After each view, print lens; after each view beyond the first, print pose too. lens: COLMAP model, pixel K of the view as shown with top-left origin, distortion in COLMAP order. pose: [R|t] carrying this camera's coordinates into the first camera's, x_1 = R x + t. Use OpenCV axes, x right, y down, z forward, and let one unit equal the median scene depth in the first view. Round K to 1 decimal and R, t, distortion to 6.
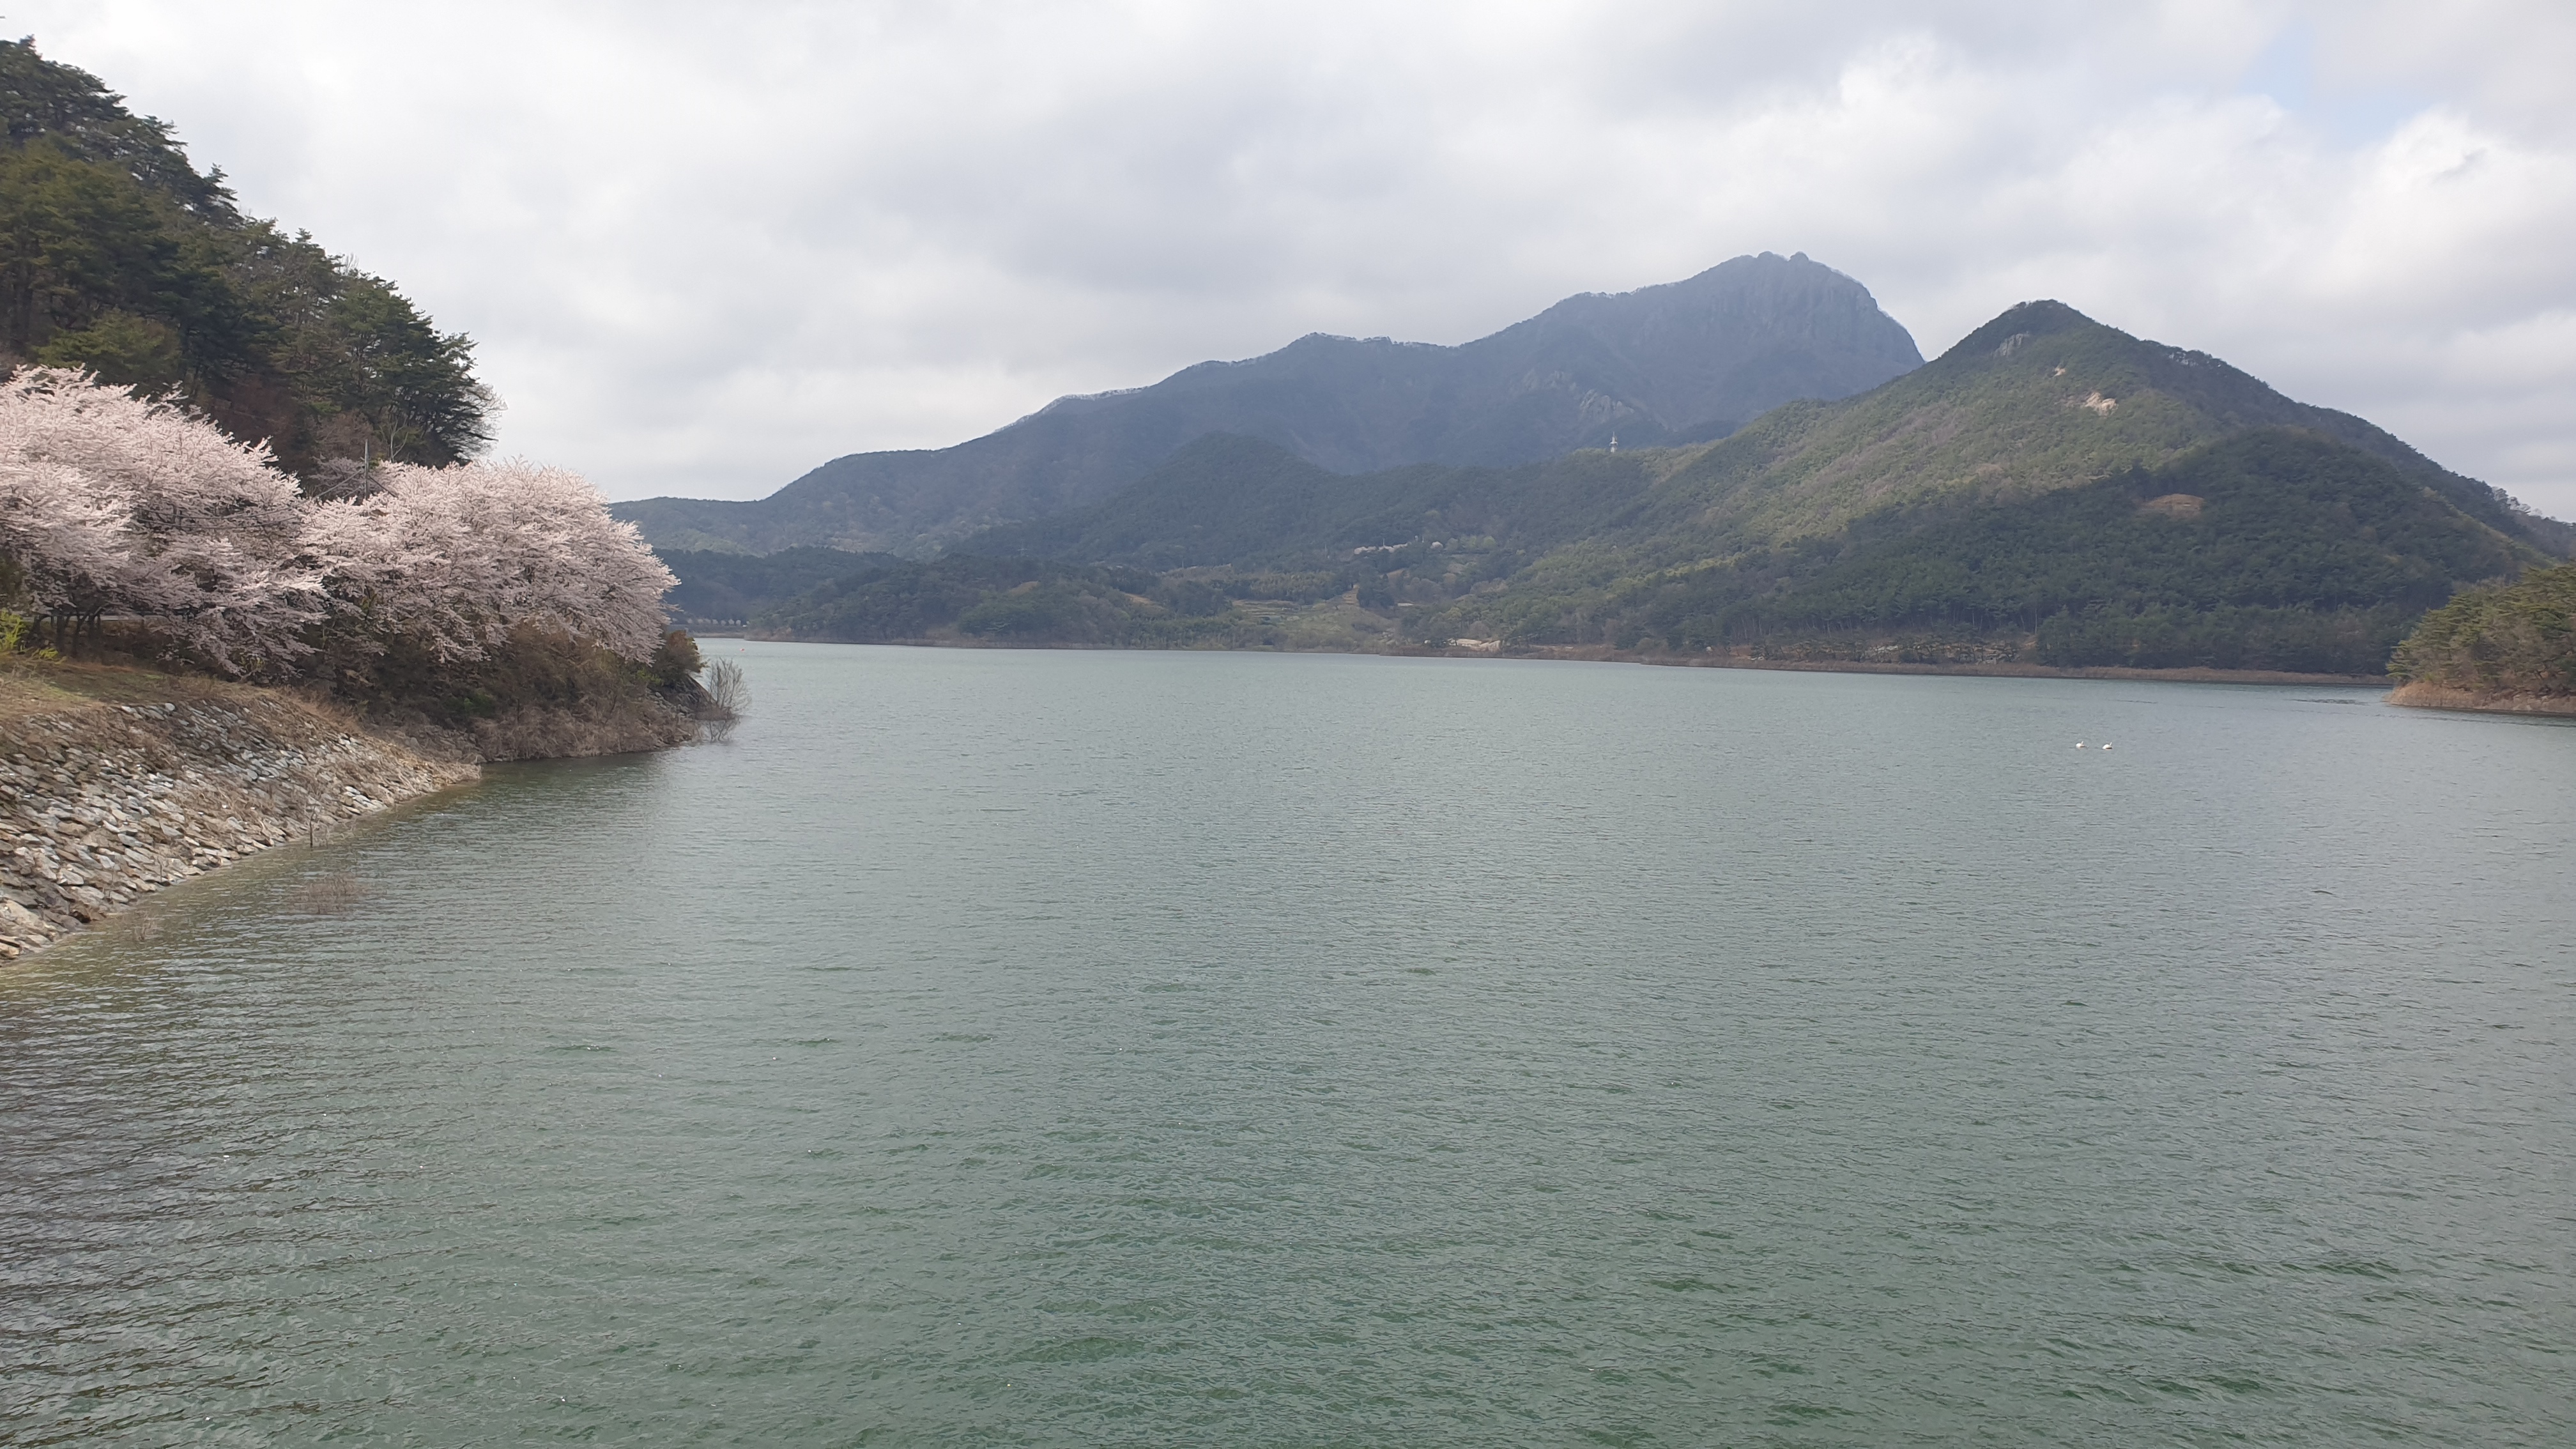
lens RADIAL K [[1957.4, 0, 1288.5], [0, 1957.4, 813.5], [0, 0, 1]] dist [0.002389, -0.158805]
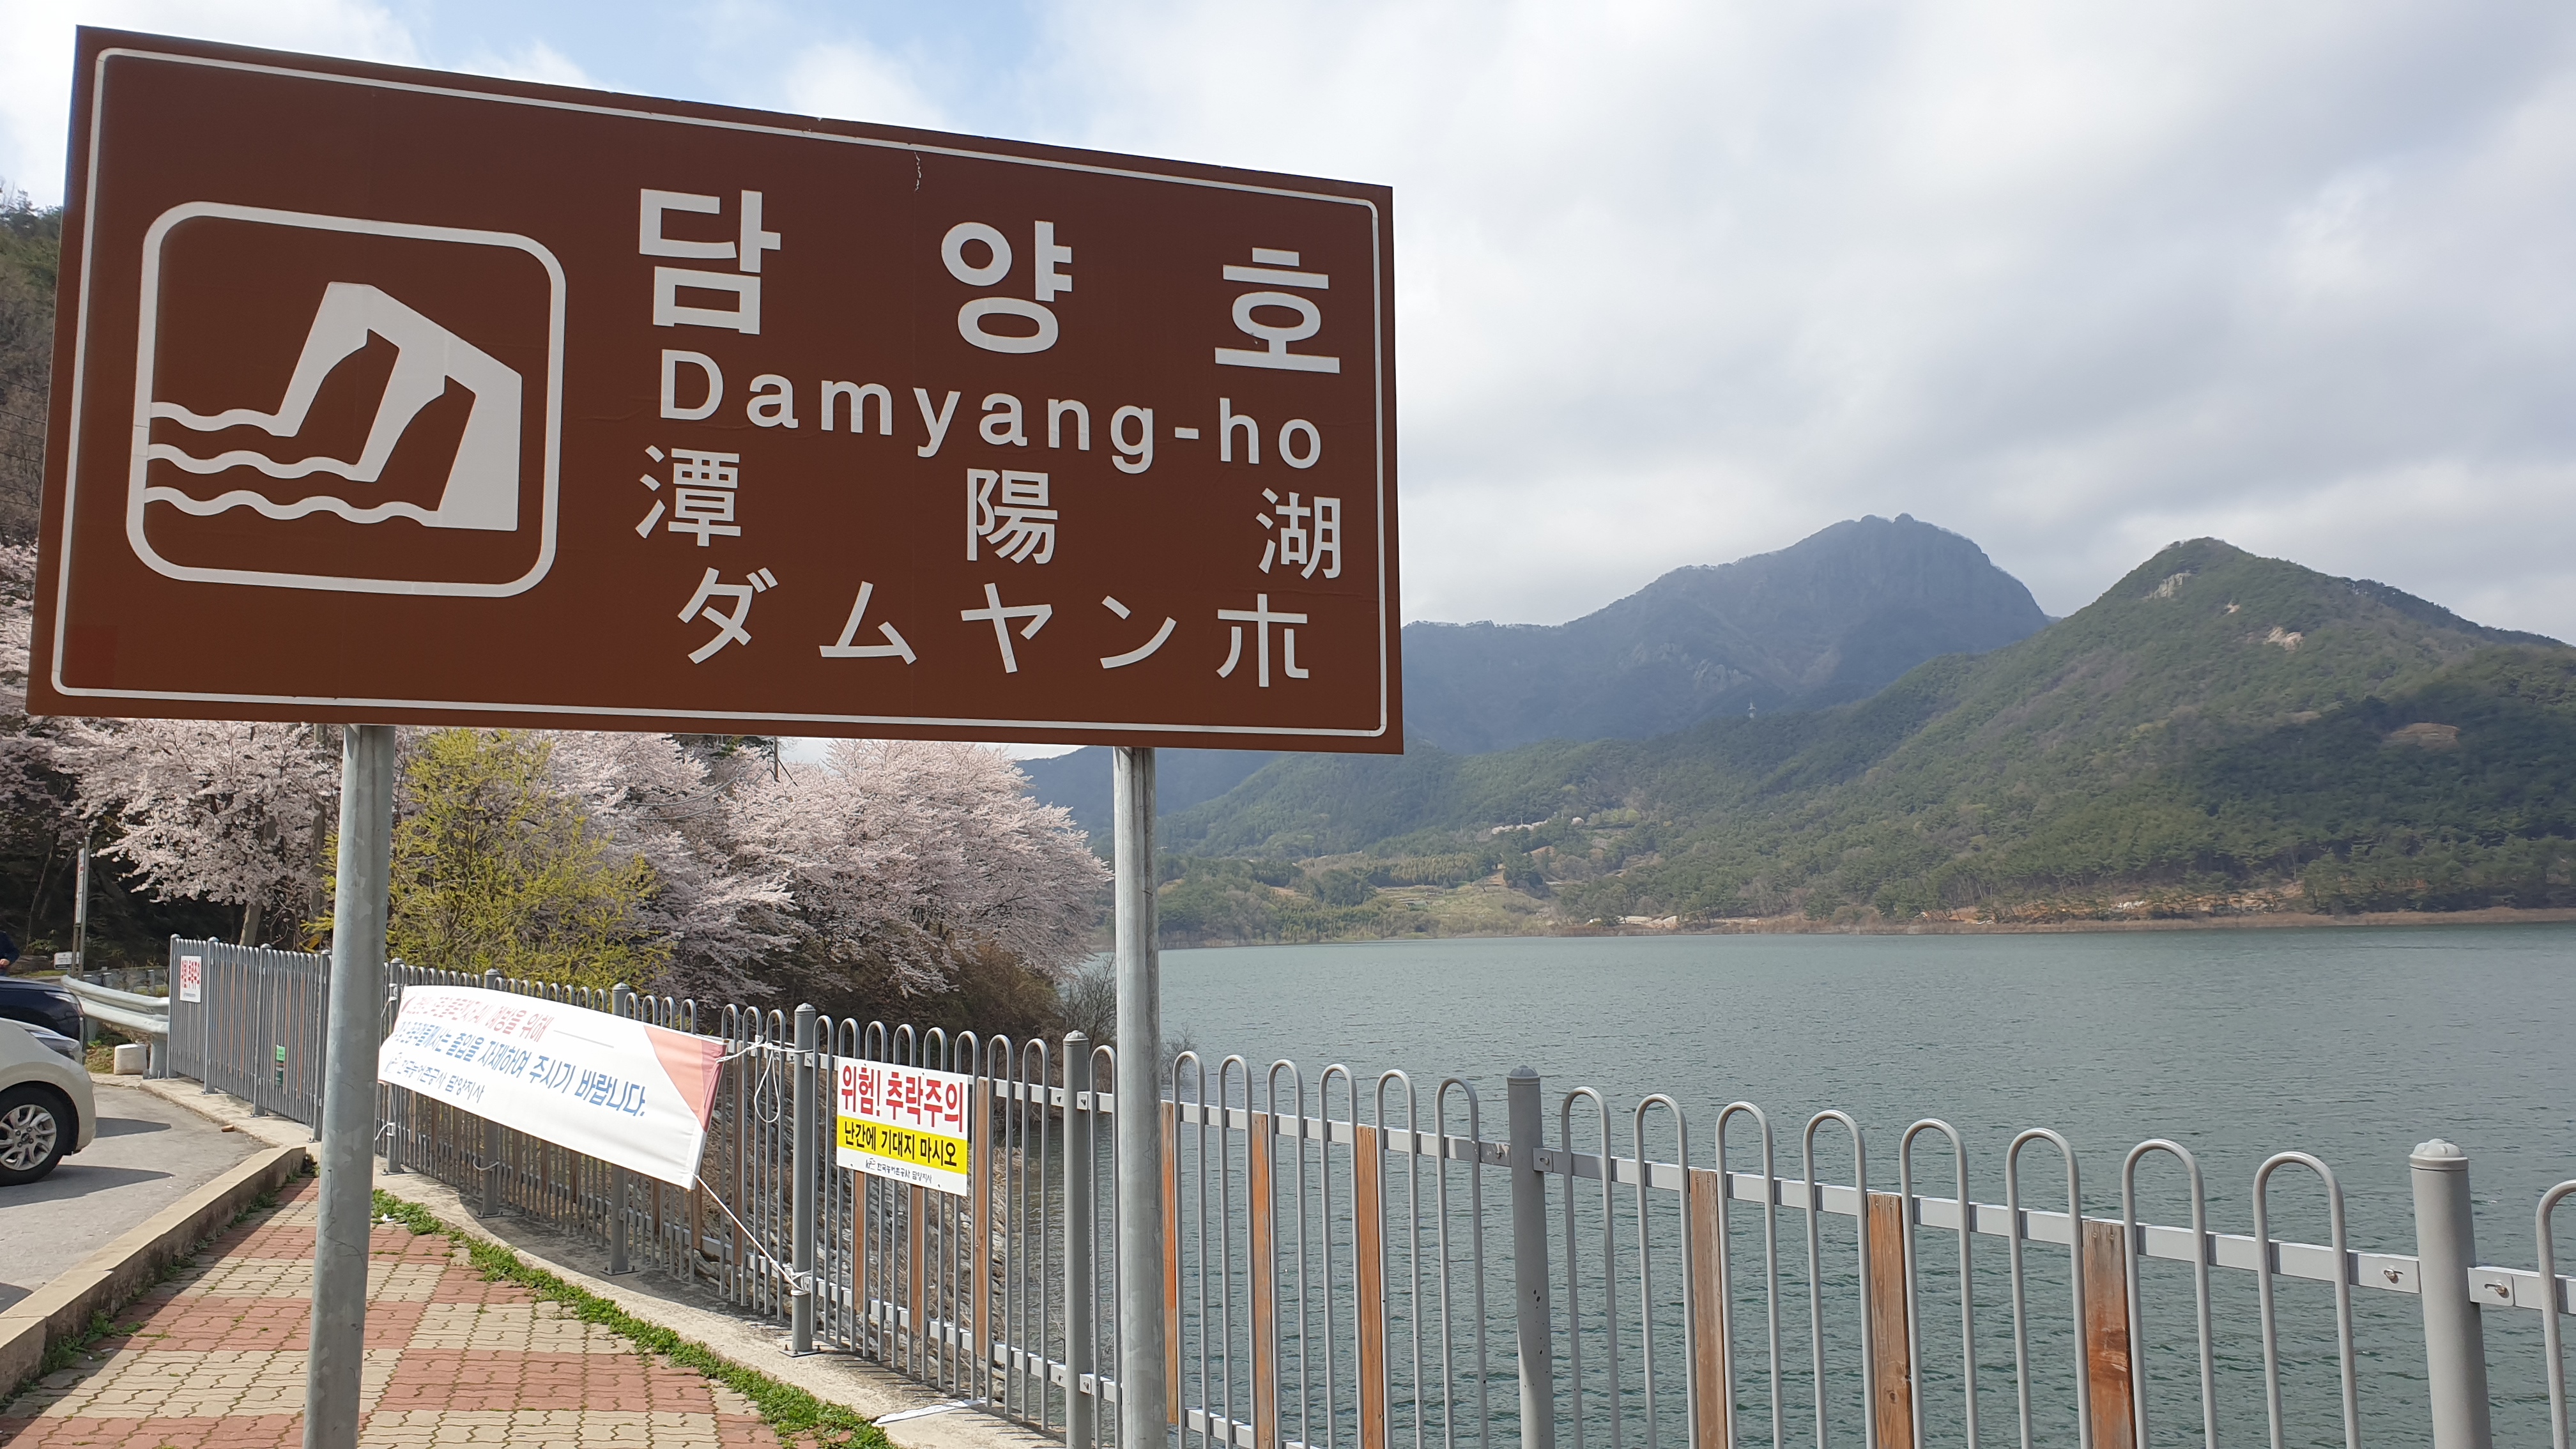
lens RADIAL K [[1947.6, 0, 1288.0], [0, 1947.6, 724.5], [0, 0, 1]] dist [0.005556, 0.001389]
pose [[0.998369, -0.049110, -0.029107, -0.236551], [0.042619, 0.980404, -0.192334, -0.028492], [0.037982, 0.190780, 0.980898, 0.246690]]
